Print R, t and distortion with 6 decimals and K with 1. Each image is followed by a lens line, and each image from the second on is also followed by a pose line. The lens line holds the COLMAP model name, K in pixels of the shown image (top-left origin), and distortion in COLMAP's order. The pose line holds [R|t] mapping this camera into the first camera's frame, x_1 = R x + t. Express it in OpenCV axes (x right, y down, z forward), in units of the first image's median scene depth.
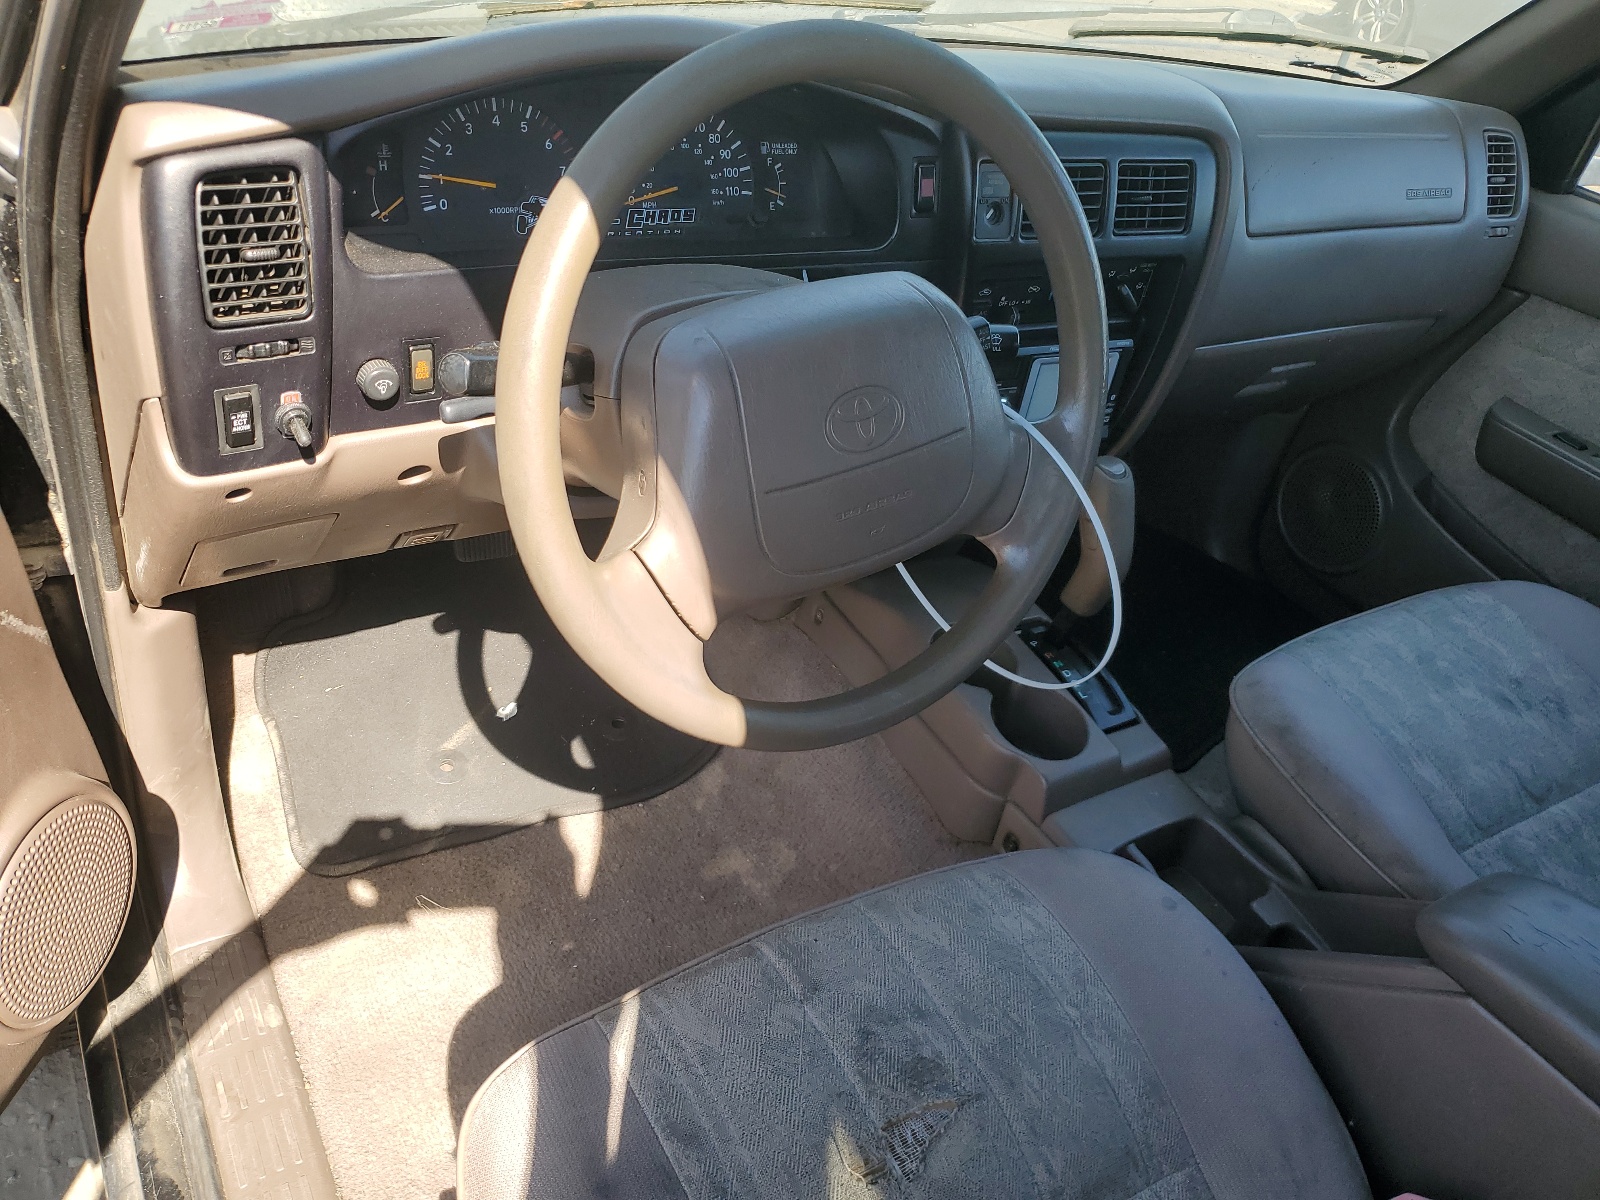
lens RADIAL K [[1192.2, 0, 800.0], [0, 1192.2, 600.0], [0, 0, 1]] dist [-0.000489, -0.013002]
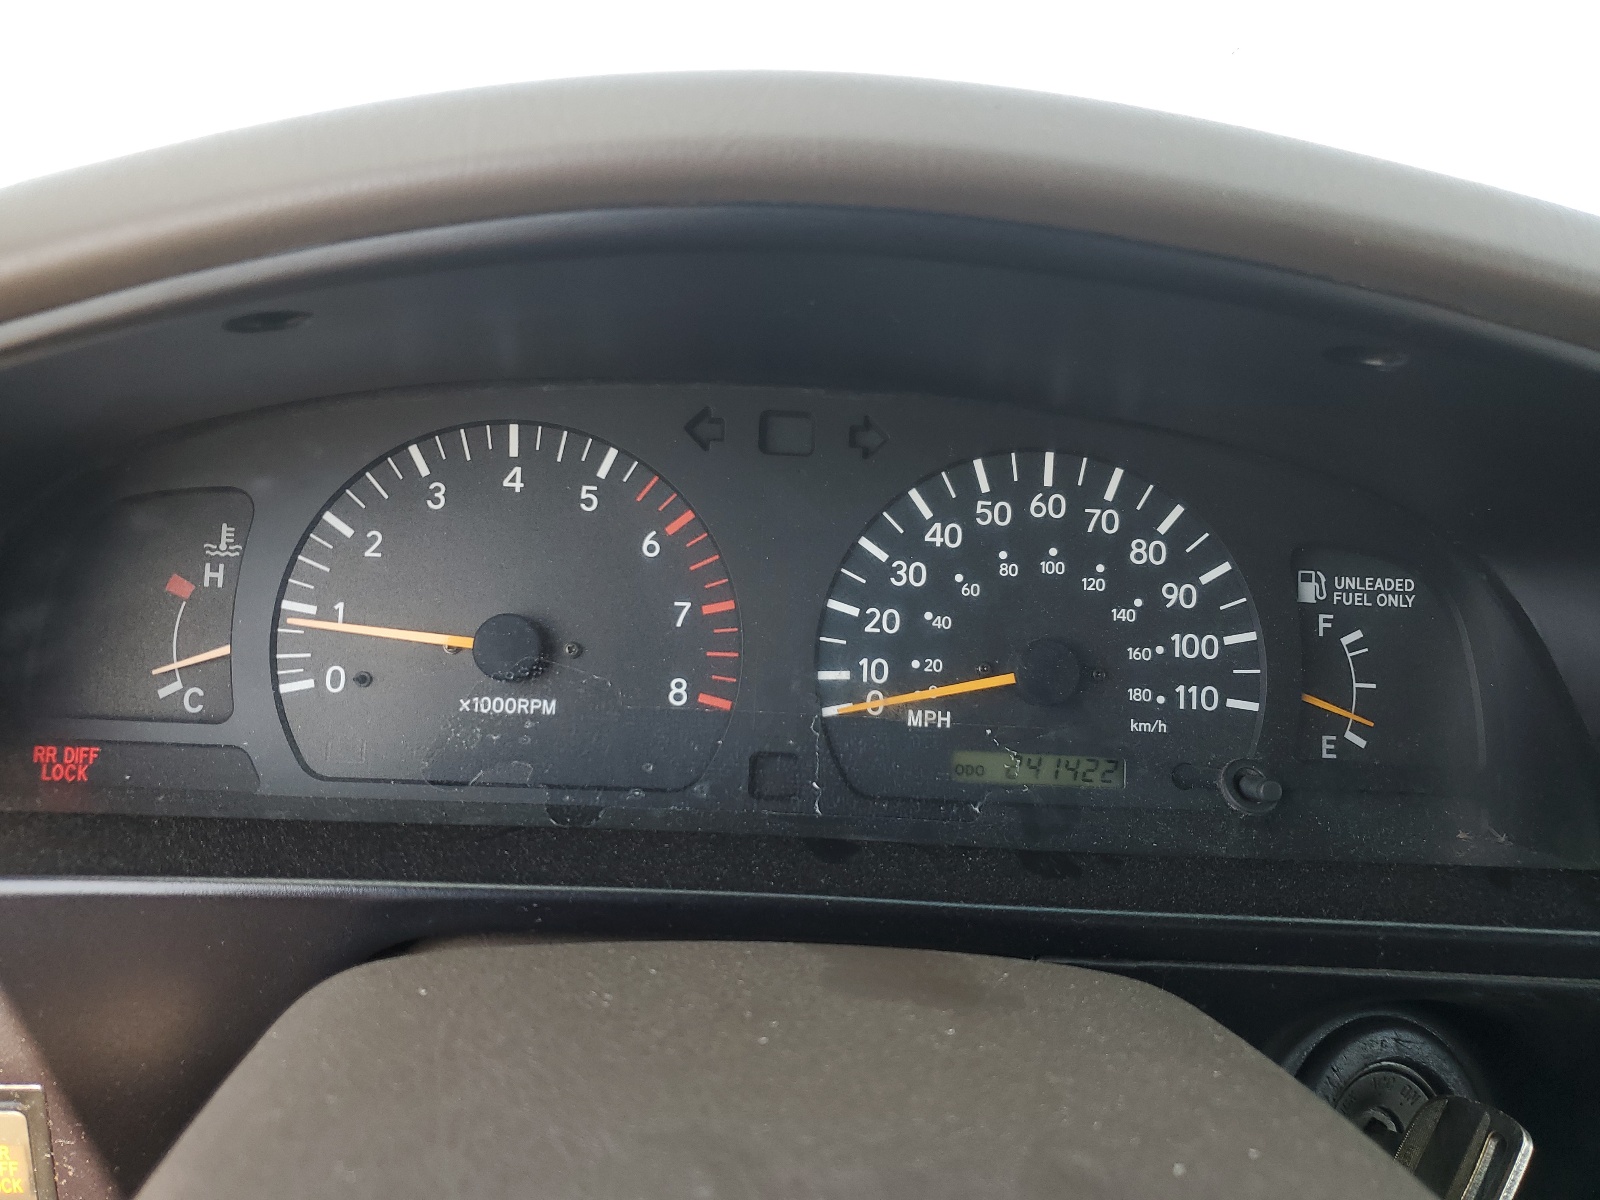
lens RADIAL K [[1192.2, 0, 800.0], [0, 1192.2, 600.0], [0, 0, 1]] dist [-0.000489, -0.013002]
pose [[0.872634, 0.021063, -0.487920, 0.010597], [-0.214079, 0.914466, -0.343399, -0.230177], [0.438953, 0.404115, 0.802503, 0.674104]]
